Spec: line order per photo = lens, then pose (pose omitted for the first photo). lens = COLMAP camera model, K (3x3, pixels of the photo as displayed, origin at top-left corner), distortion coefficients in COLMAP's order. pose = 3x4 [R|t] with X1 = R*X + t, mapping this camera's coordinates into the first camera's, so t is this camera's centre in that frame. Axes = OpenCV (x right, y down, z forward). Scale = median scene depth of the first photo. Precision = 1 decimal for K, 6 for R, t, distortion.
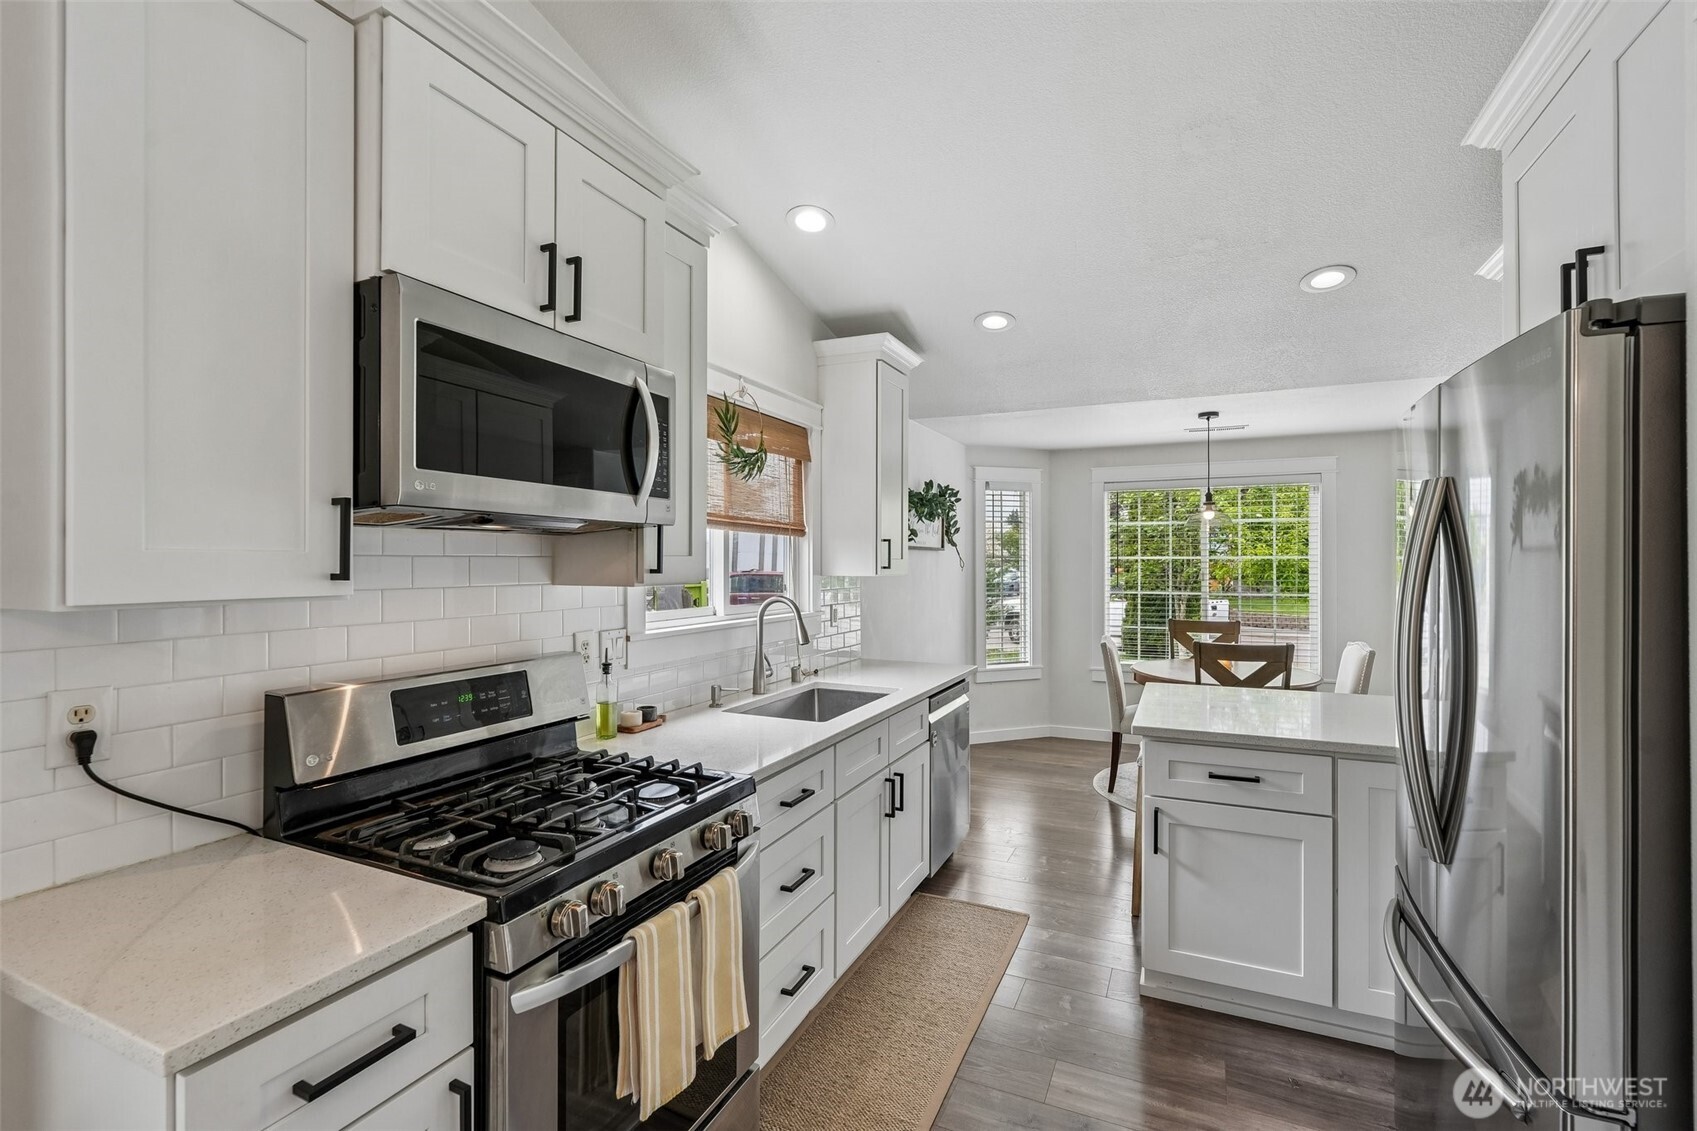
lens RADIAL K [[759.0, 0, 852.6], [0, 759.0, 561.6], [0, 0, 1]] dist [-0.006962, 0.001414]
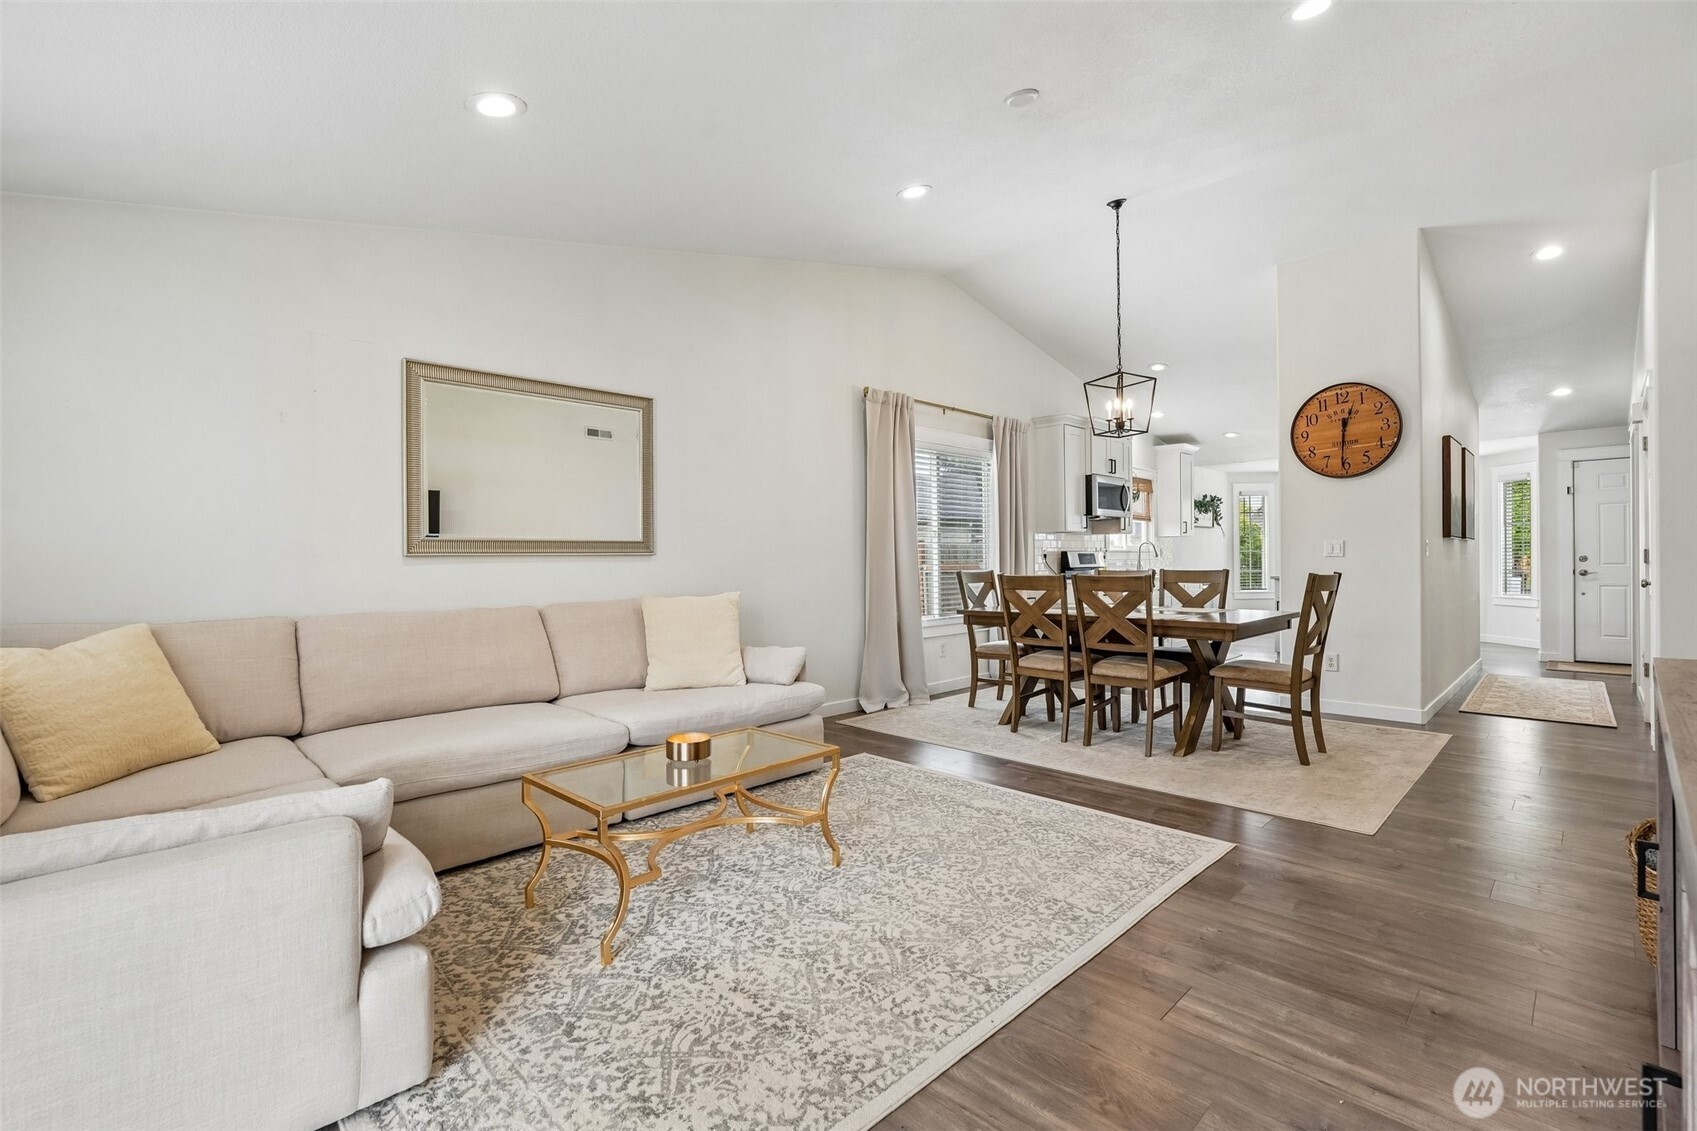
lens RADIAL K [[759.0, 0, 852.5], [0, 759.0, 562.1], [0, 0, 1]] dist [-0.006962, 0.001414]
pose [[0.937562, -0.010075, -0.347671, -0.086443], [0.011260, 0.999936, 0.001388, 0.066832], [0.347635, -0.005216, 0.937615, -1.304753]]
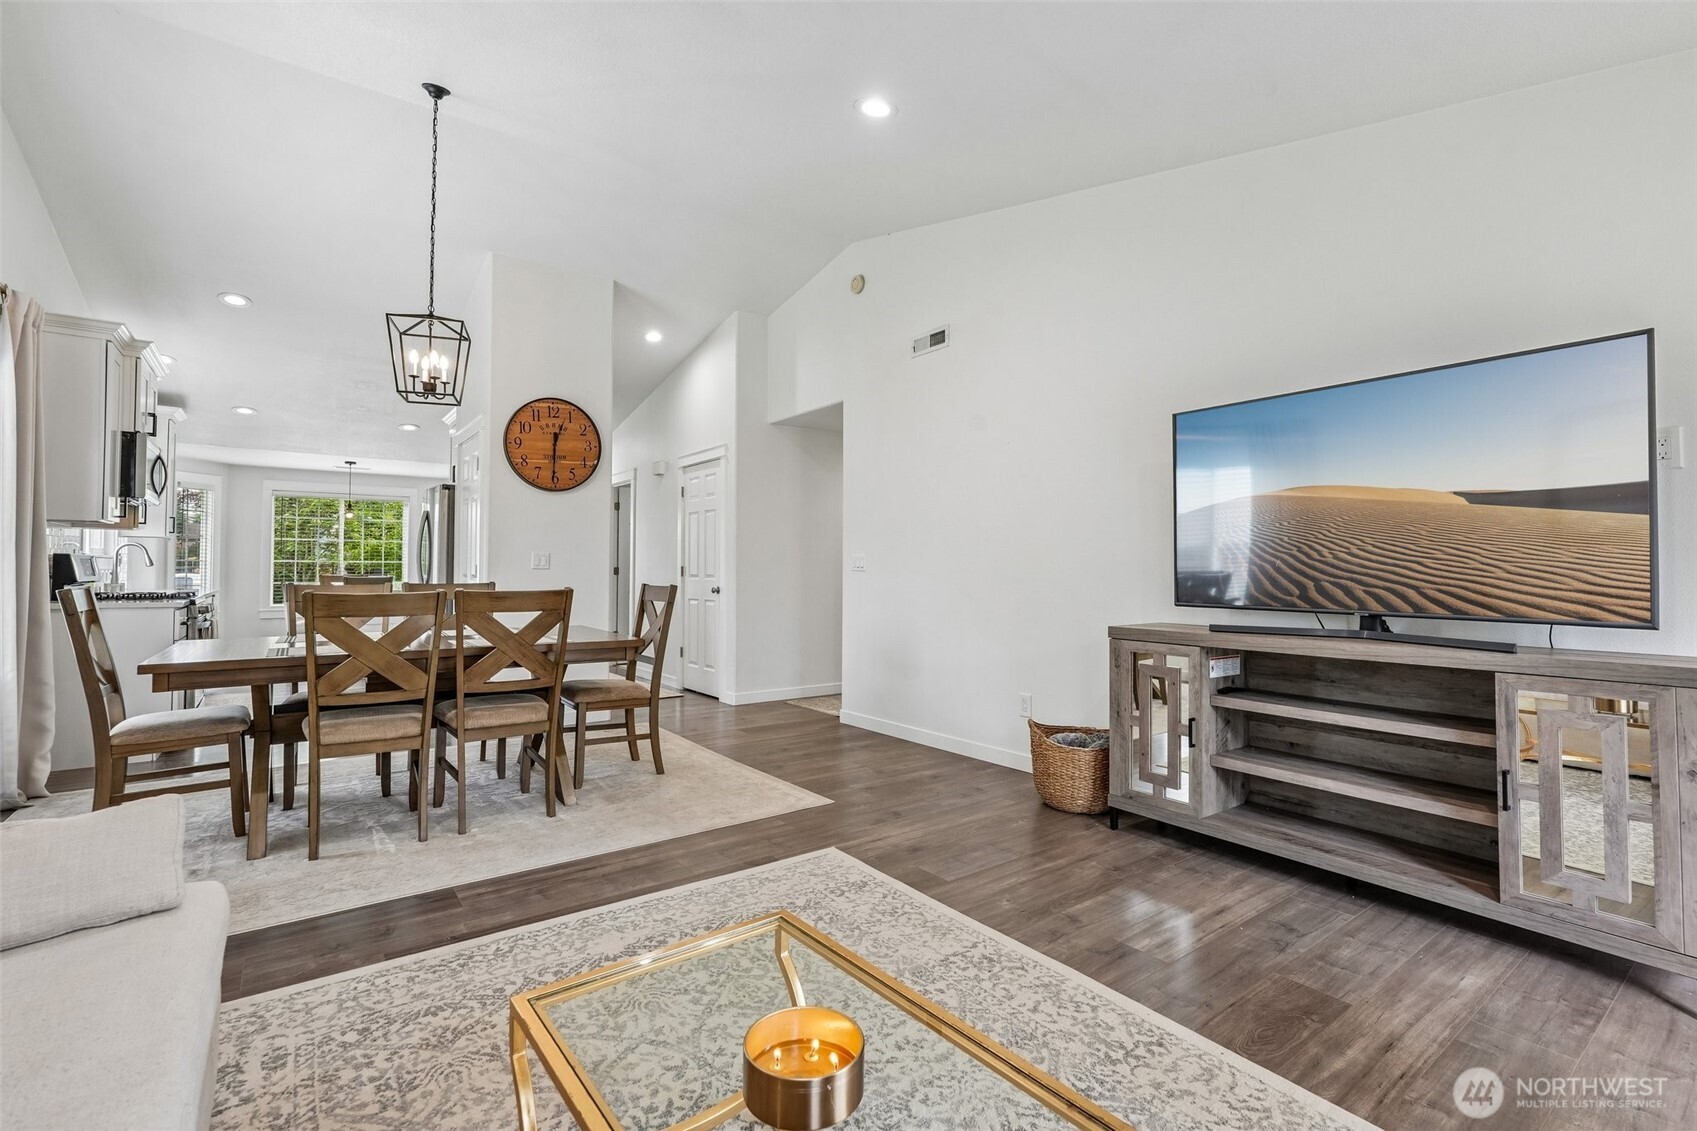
lens RADIAL K [[759.0, 0, 855.7], [0, 759.0, 547.7], [0, 0, 1]] dist [-0.006962, 0.001414]
pose [[0.477946, 0.026080, 0.878002, -0.548960], [-0.001542, 0.999582, -0.028853, 0.068543], [-0.878388, 0.012436, 0.477786, -0.955752]]
